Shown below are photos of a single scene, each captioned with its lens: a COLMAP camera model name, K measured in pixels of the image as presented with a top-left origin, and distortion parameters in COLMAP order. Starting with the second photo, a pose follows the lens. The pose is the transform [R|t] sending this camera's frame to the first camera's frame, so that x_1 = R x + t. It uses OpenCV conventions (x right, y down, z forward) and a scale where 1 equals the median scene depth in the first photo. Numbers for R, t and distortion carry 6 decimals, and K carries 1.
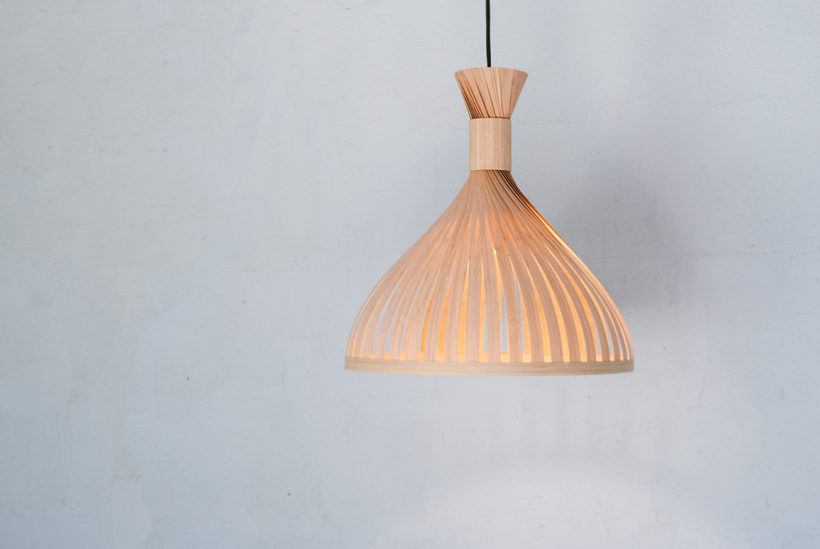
lens RADIAL K [[1607.8, 0, 410.0], [0, 1607.8, 274.5], [0, 0, 1]] dist [-0.015080, -0.010704]
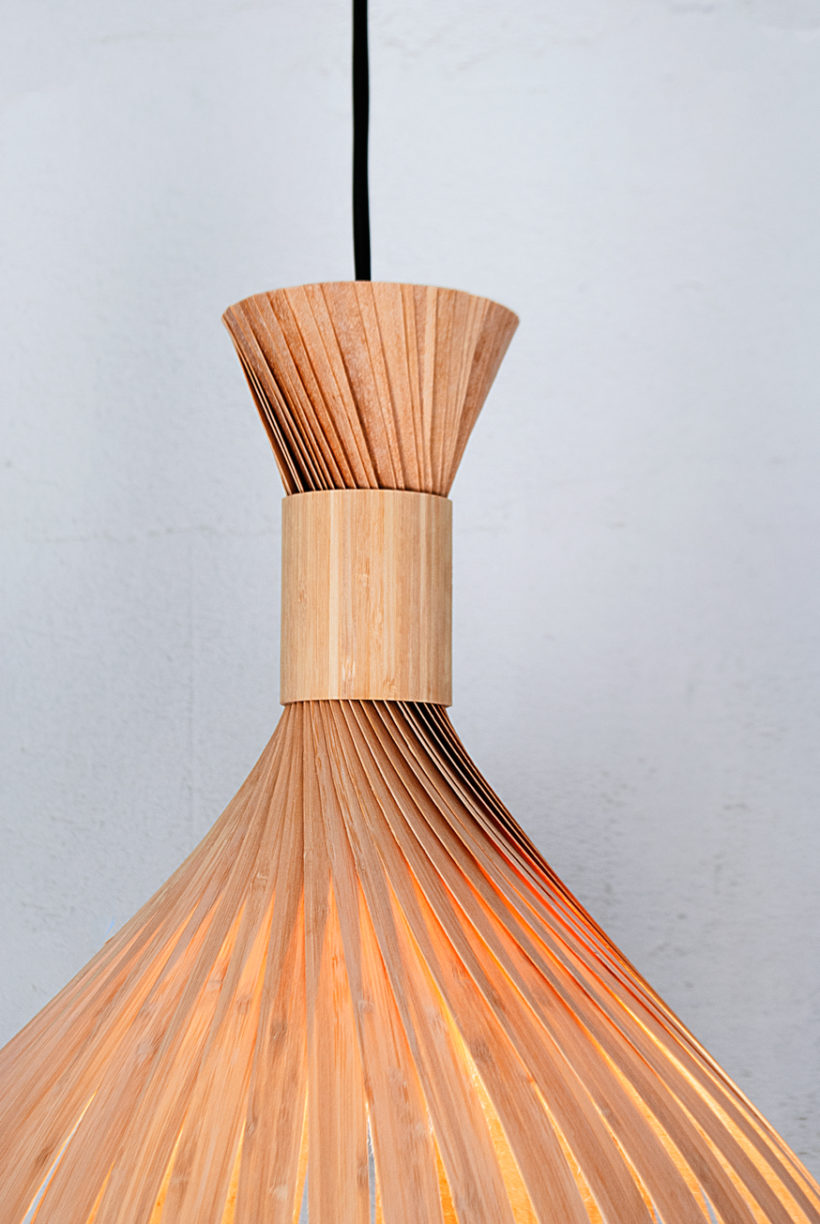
lens RADIAL K [[2873.2, 0, 409.2], [0, 2873.2, 642.2], [0, 0, 1]] dist [-0.056266, 0.324570]
pose [[0.957942, 0.033972, 0.284944, -0.071801], [-0.013811, 0.997275, -0.072467, -0.042578], [-0.286630, 0.065484, 0.955801, 0.582968]]
